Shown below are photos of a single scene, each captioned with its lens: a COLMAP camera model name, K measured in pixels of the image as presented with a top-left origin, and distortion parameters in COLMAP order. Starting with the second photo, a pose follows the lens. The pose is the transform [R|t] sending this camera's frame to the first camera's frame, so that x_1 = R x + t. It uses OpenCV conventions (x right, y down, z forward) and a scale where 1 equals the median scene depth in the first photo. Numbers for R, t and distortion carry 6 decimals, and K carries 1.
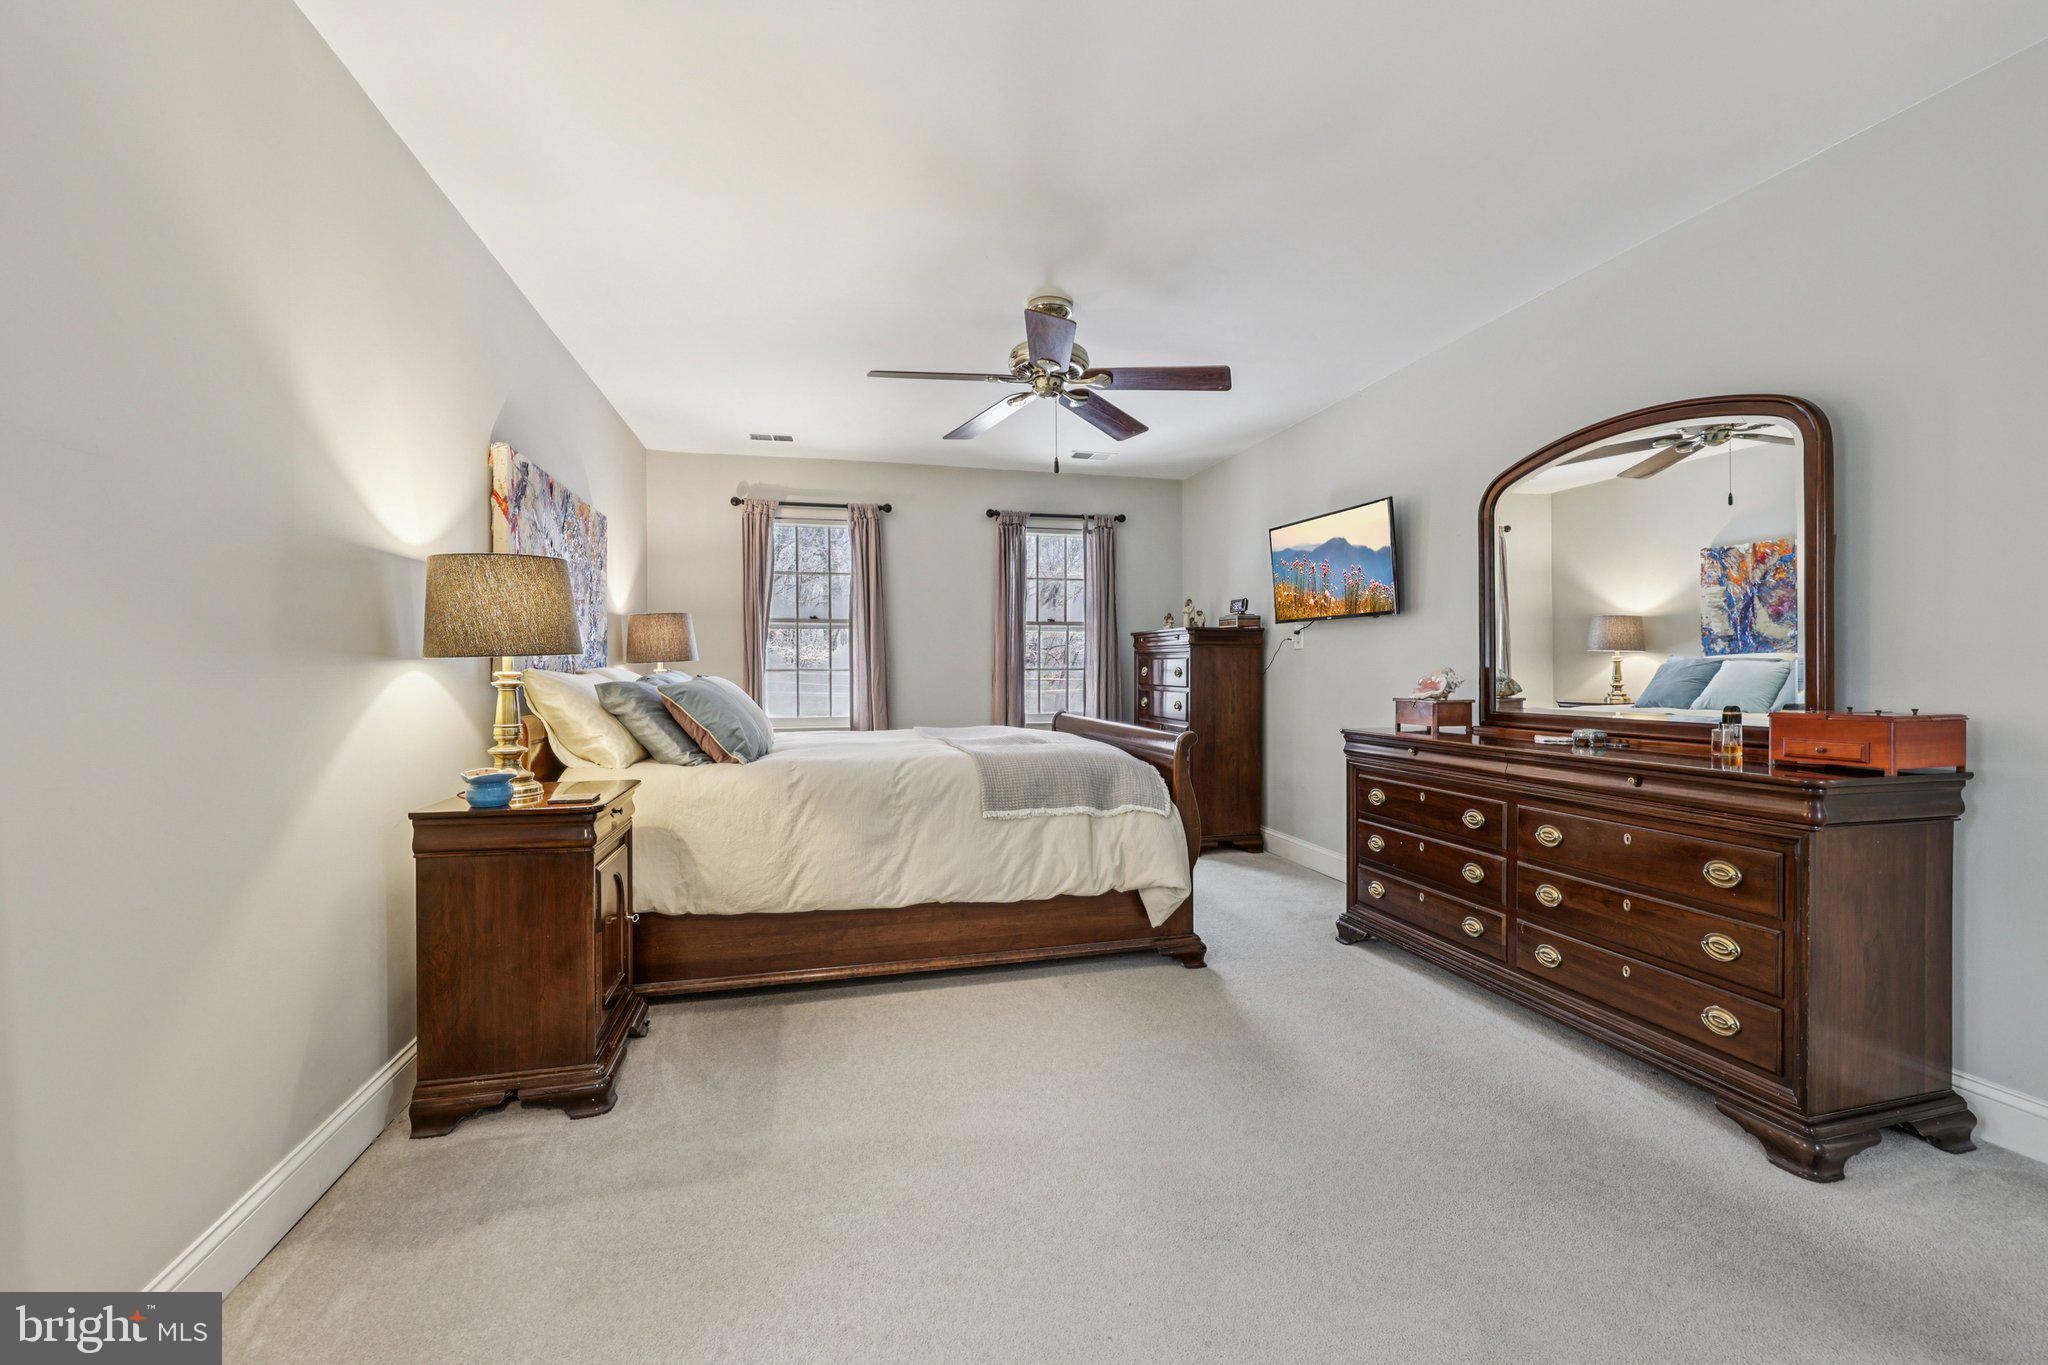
lens RADIAL K [[834.2, 0, 1012.4], [0, 834.2, 682.1], [0, 0, 1]] dist [0.000831, -0.000361]
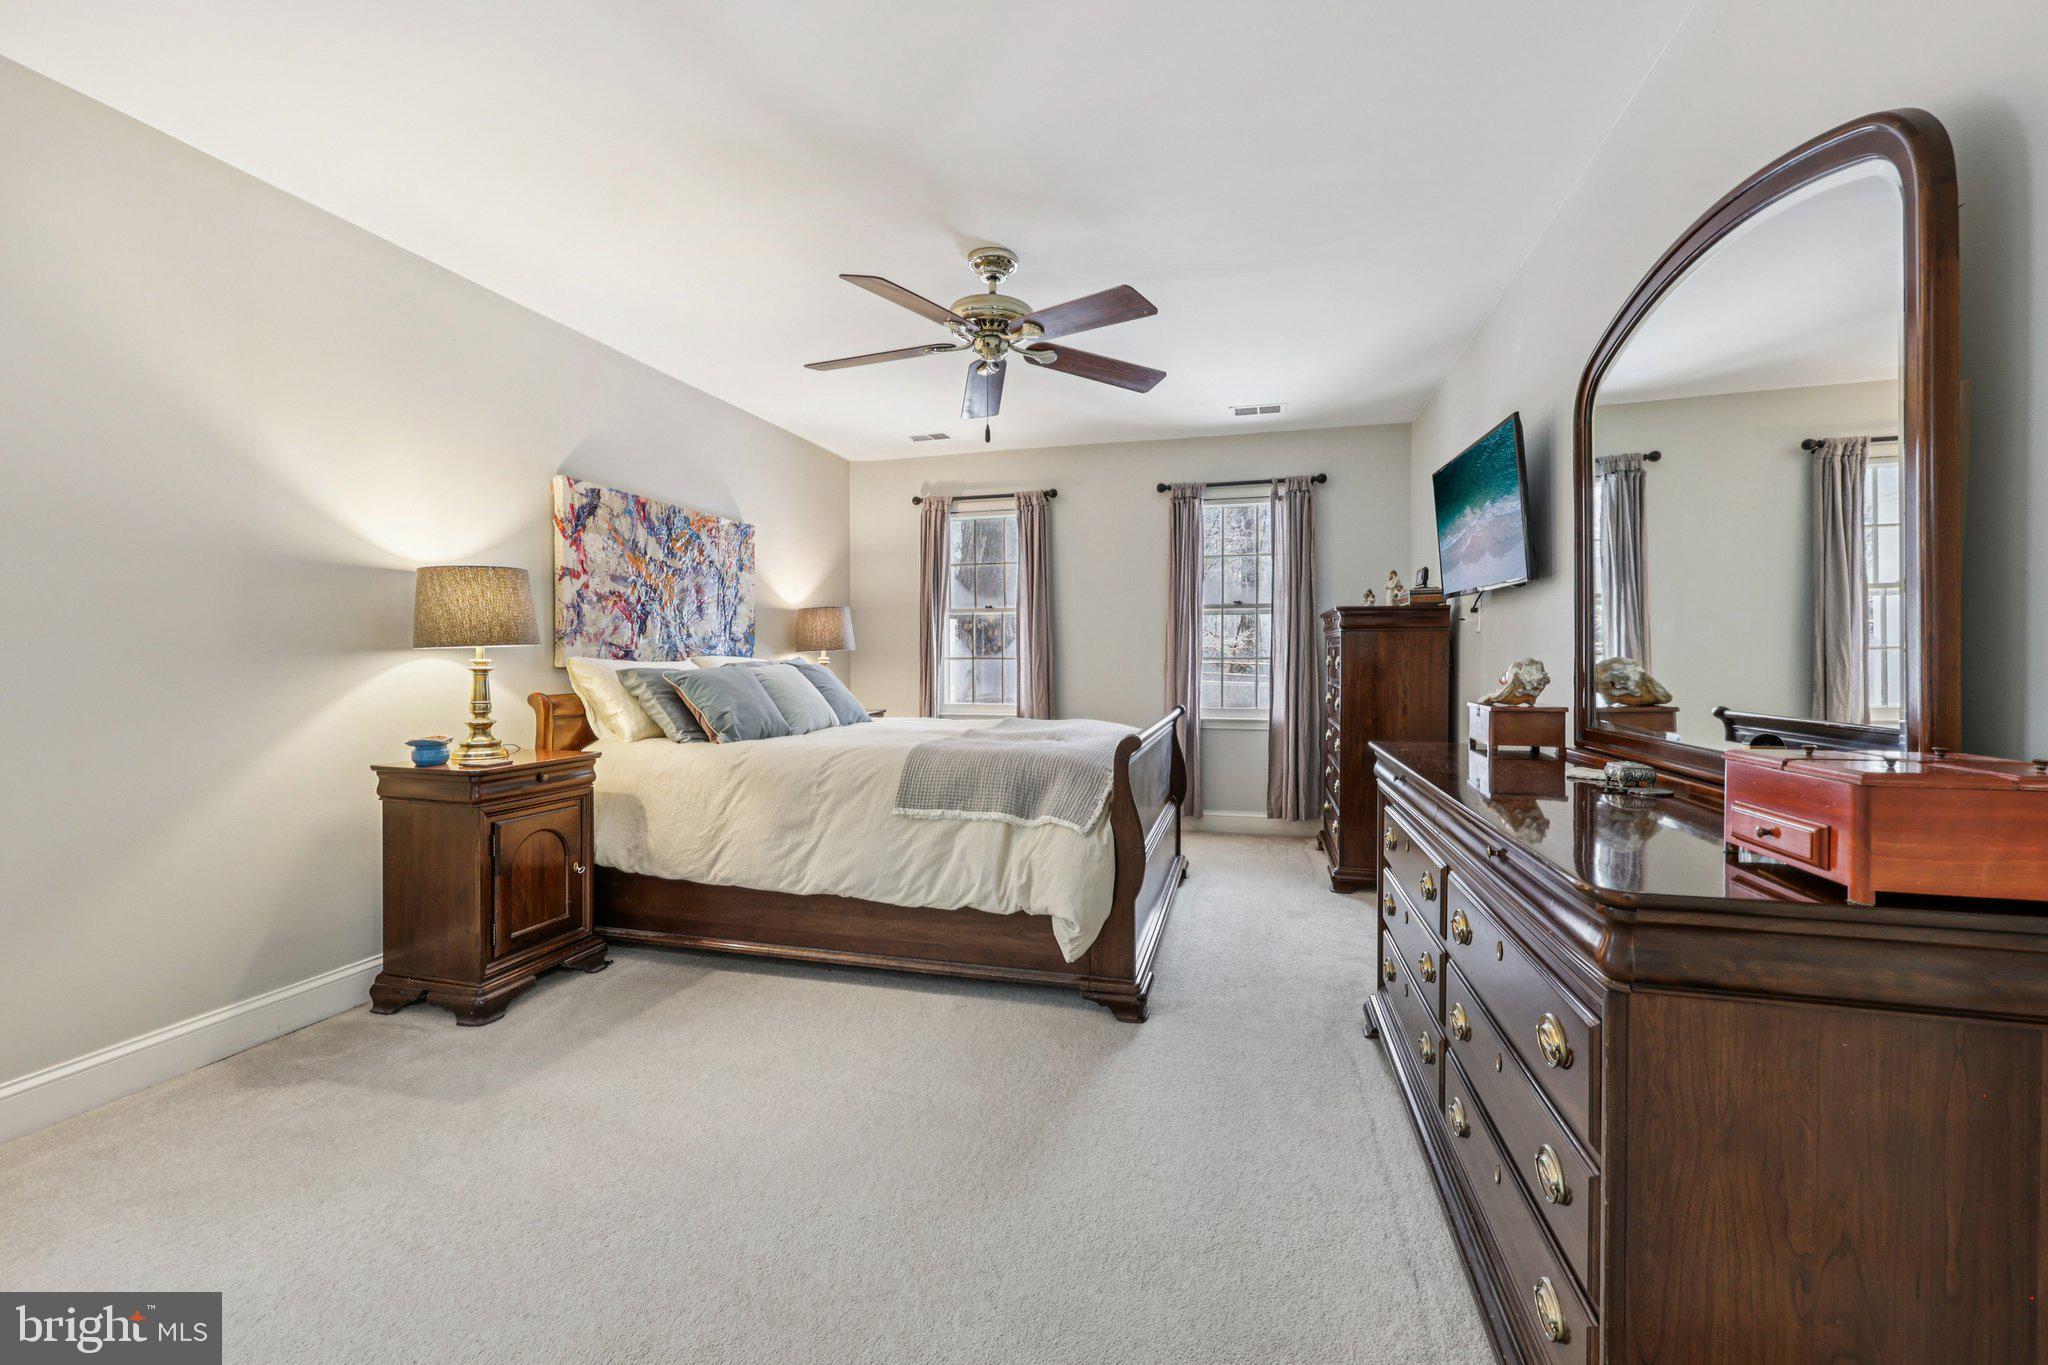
lens RADIAL K [[834.2, 0, 1014.9], [0, 834.2, 666.6], [0, 0, 1]] dist [0.000831, -0.000361]
pose [[0.869441, 0.008950, -0.493956, 0.550610], [-0.010324, 0.999947, -0.000055, -0.007645], [0.493929, 0.005147, 0.869487, 0.235332]]
